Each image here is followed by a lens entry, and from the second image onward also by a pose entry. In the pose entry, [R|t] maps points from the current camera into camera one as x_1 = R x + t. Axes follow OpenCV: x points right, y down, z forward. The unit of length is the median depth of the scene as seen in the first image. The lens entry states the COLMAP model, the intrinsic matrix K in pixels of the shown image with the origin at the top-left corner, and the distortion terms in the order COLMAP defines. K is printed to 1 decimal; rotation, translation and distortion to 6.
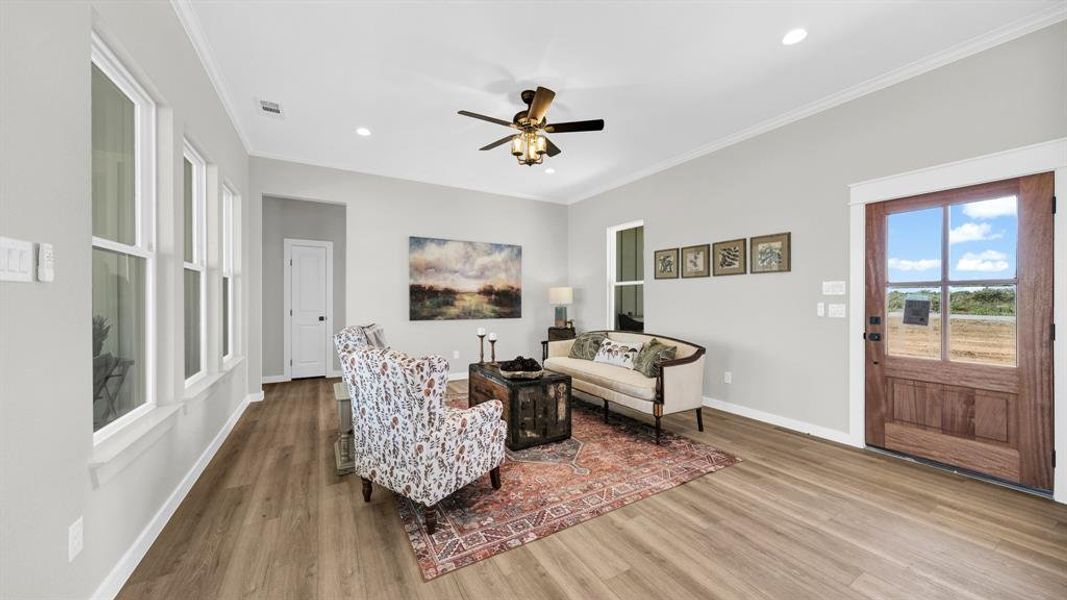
lens RADIAL K [[373.7, 0, 538.2], [0, 373.7, 302.0], [0, 0, 1]] dist [-0.001485, -0.000040]
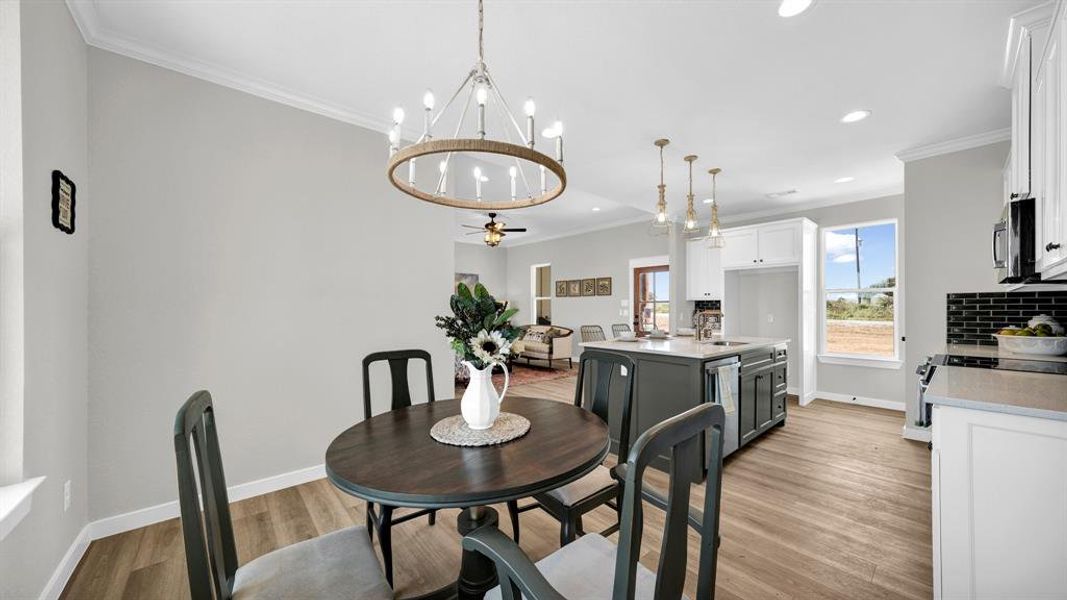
lens RADIAL K [[373.7, 0, 538.2], [0, 373.7, 302.0], [0, 0, 1]] dist [-0.001485, -0.000040]
pose [[0.984382, 0.000095, 0.176047, -0.095728], [0.003594, 0.999781, -0.020633, 0.001608], [-0.176010, 0.020943, 0.984166, -0.784998]]
